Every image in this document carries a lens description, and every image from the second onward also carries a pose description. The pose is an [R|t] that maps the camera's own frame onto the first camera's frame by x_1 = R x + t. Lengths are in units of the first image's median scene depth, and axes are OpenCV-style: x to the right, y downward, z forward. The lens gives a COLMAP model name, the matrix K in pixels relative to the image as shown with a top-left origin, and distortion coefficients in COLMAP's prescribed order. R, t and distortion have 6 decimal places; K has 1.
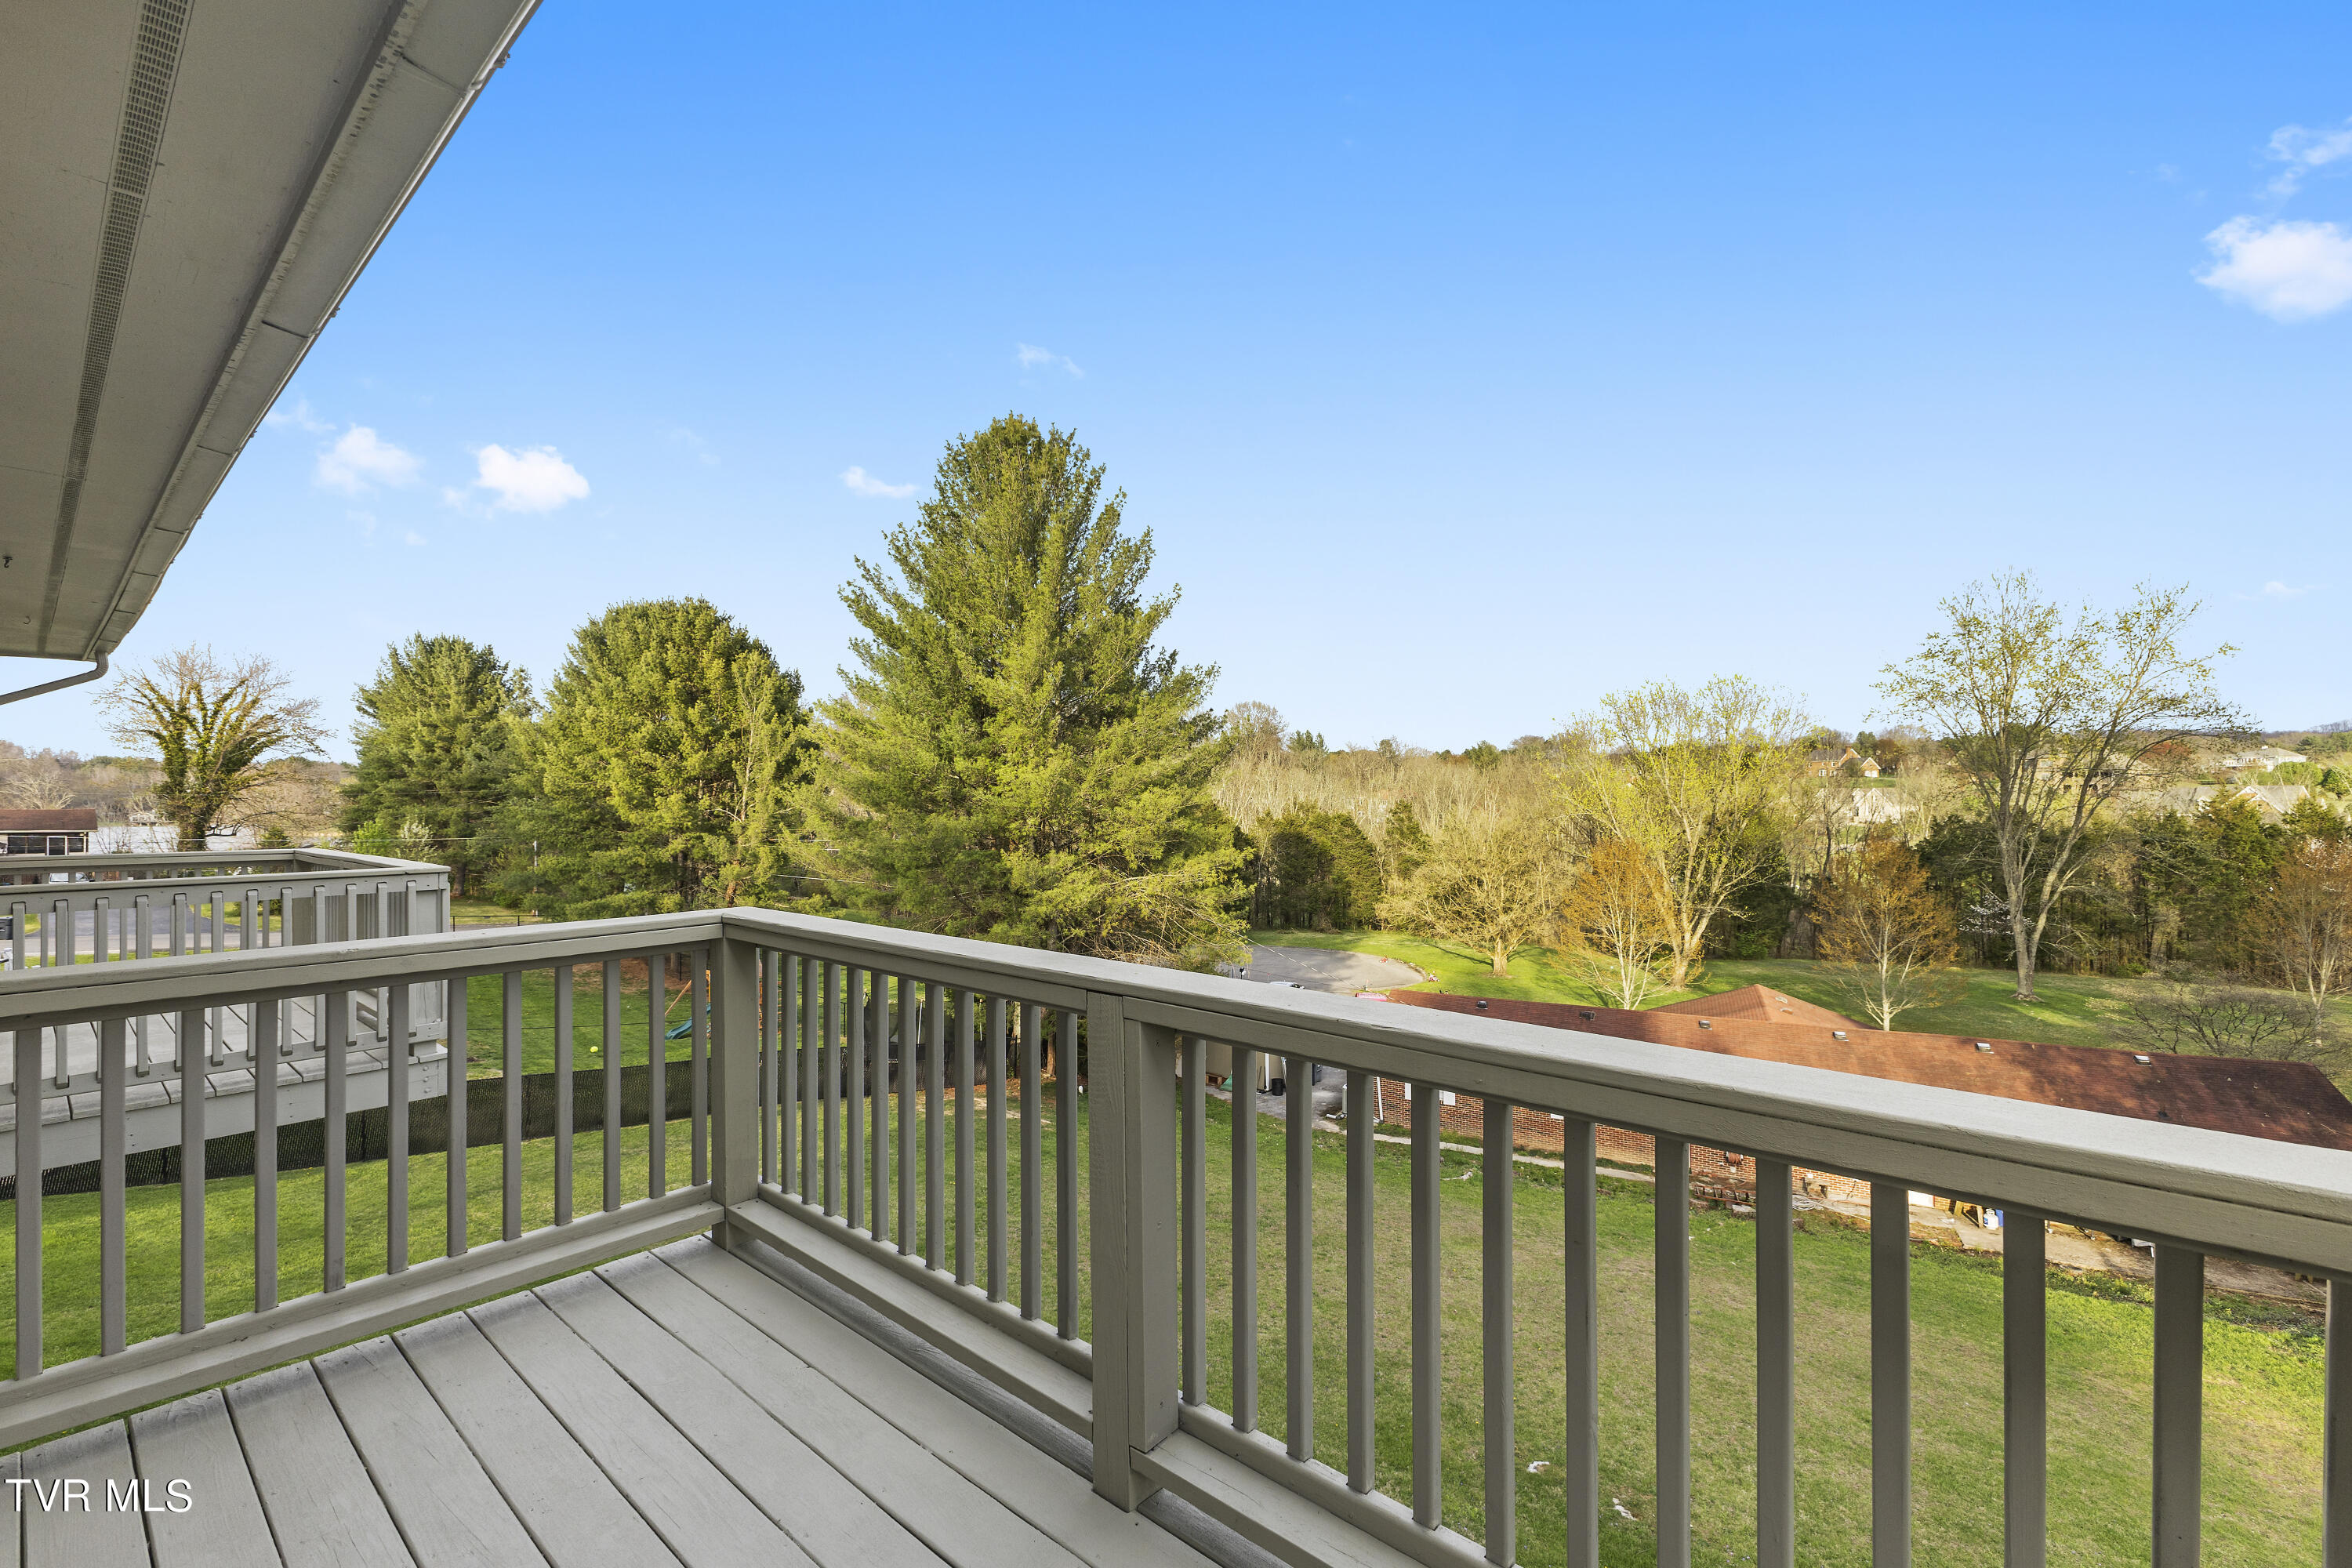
lens RADIAL K [[1027.2, 0, 1216.9], [0, 1027.2, 787.6], [0, 0, 1]] dist [0.011892, 0.000195]
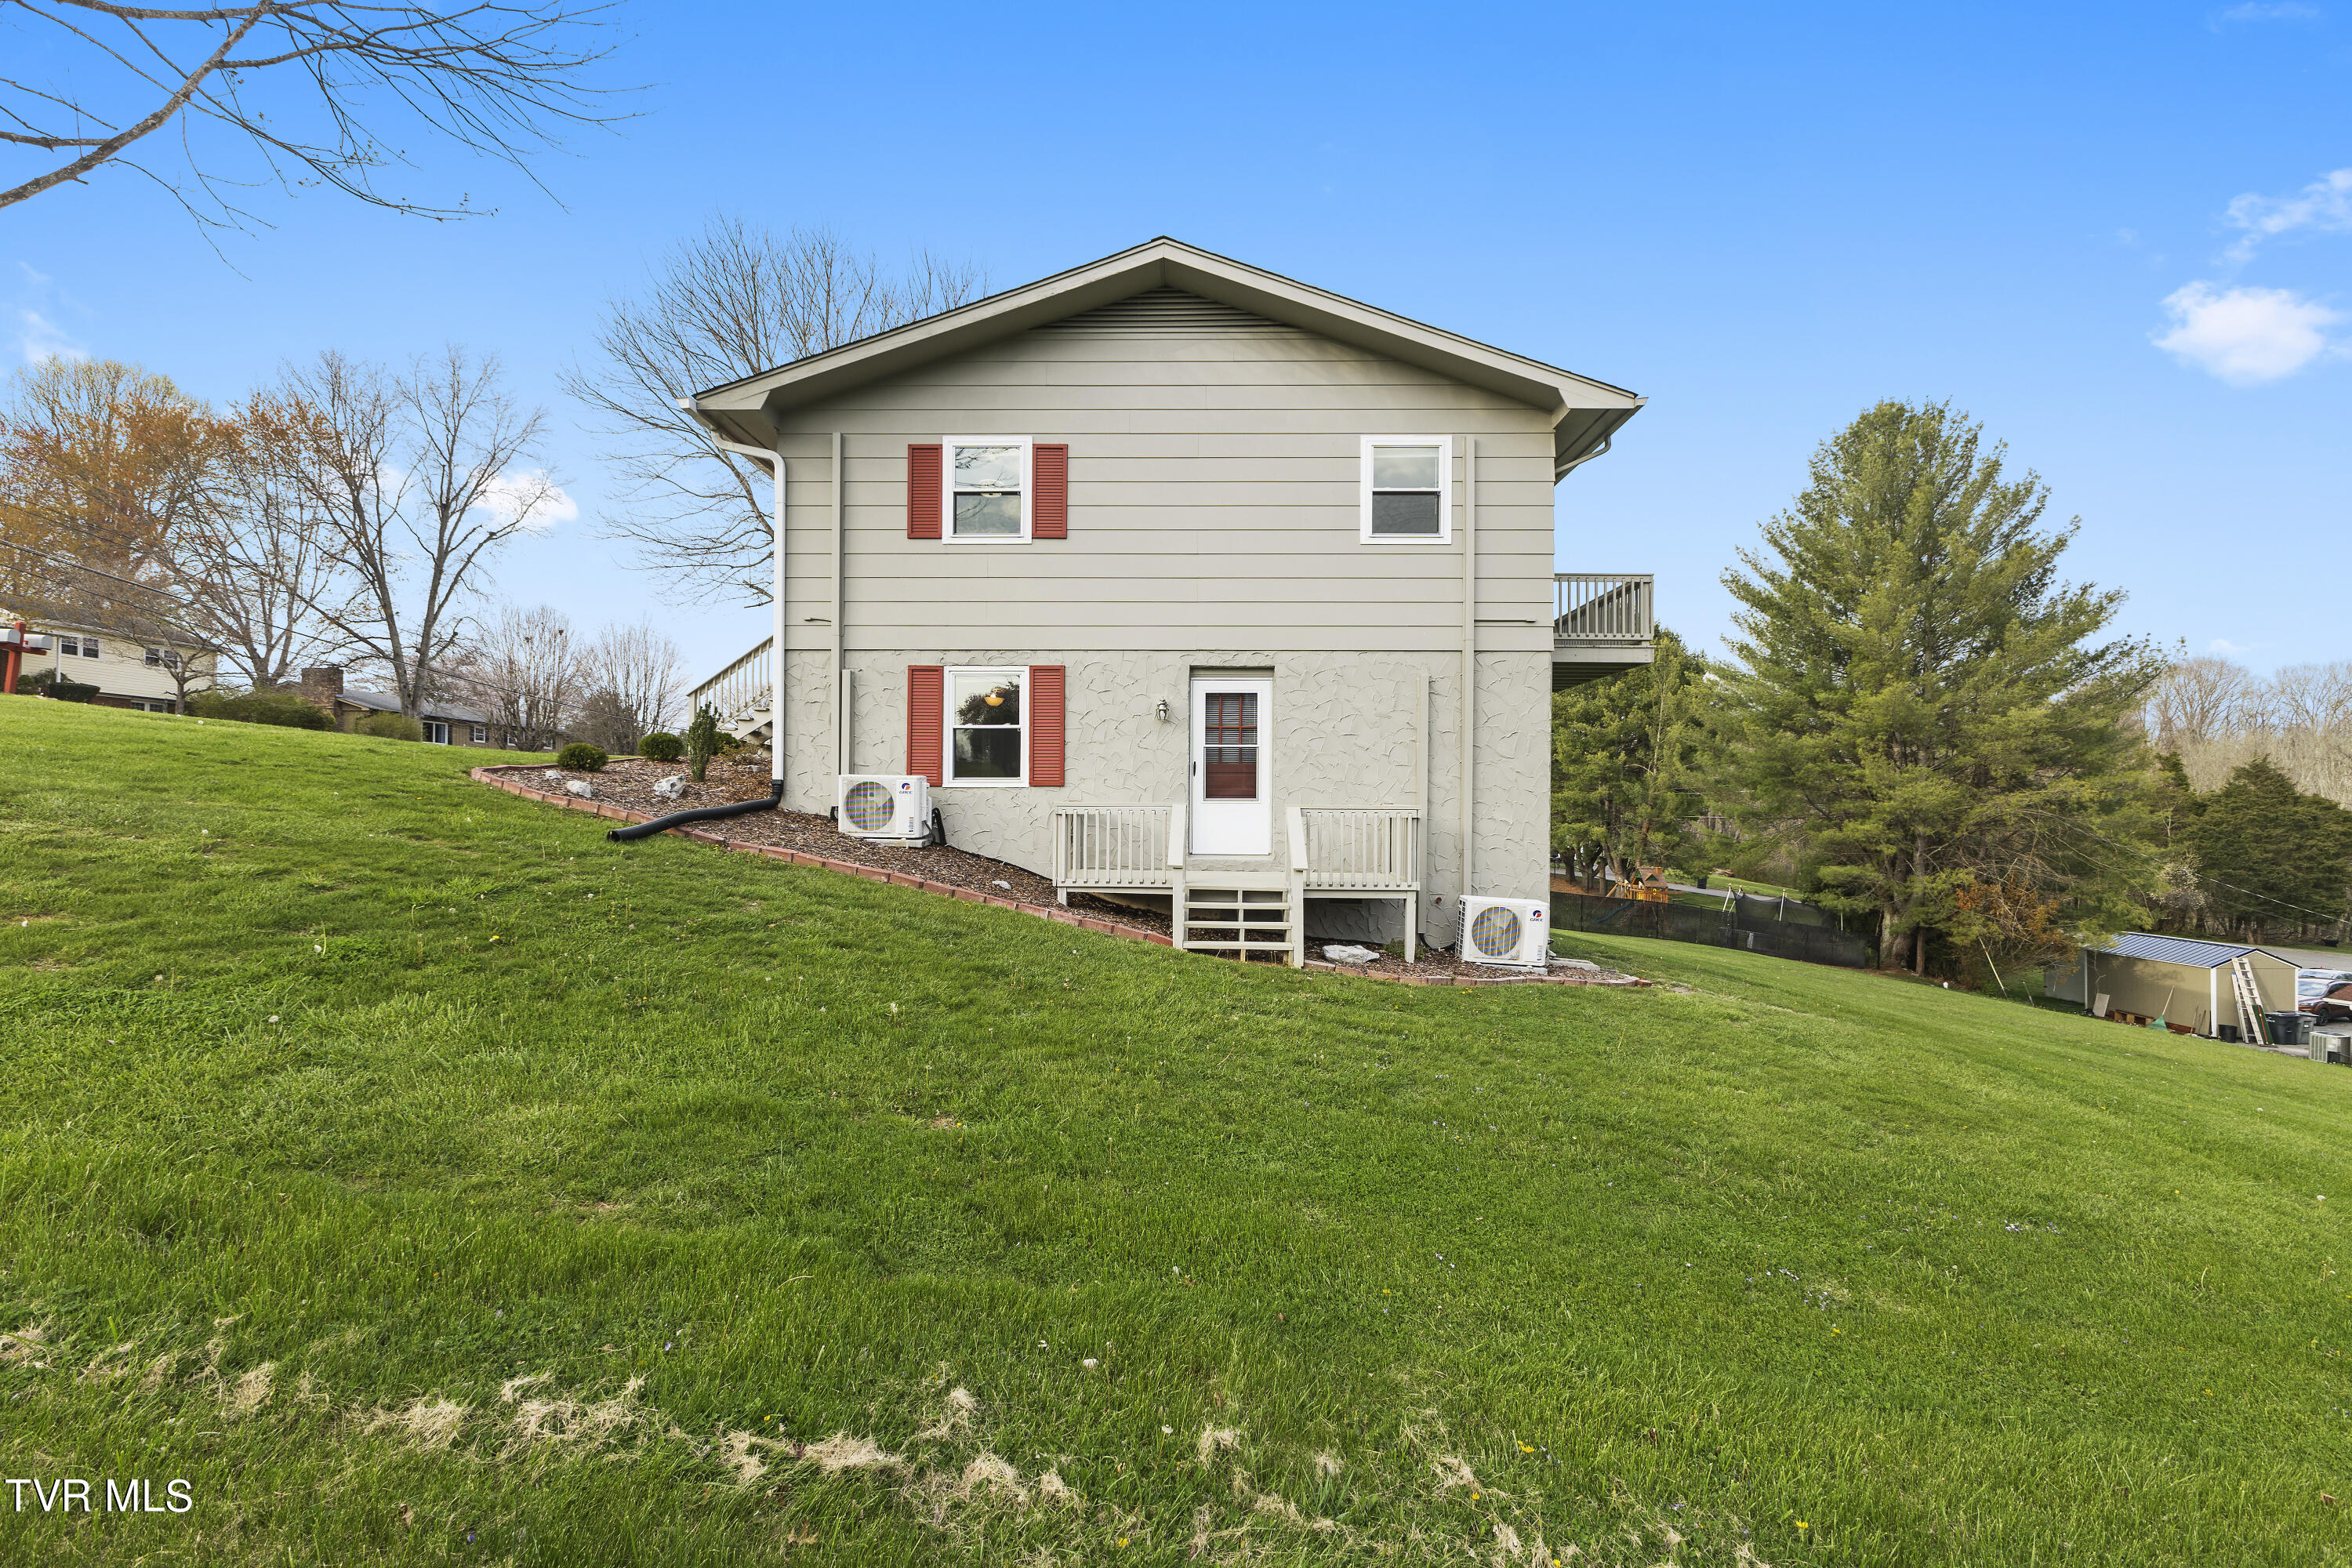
lens RADIAL K [[1027.2, 0, 1173.7], [0, 1027.2, 784.2], [0, 0, 1]] dist [0.011892, 0.000195]
pose [[0.640814, -0.000305, -0.767696, 0.183356], [-0.003881, 0.999986, -0.003637, 0.077237], [0.767687, 0.005310, 0.640804, -0.359275]]
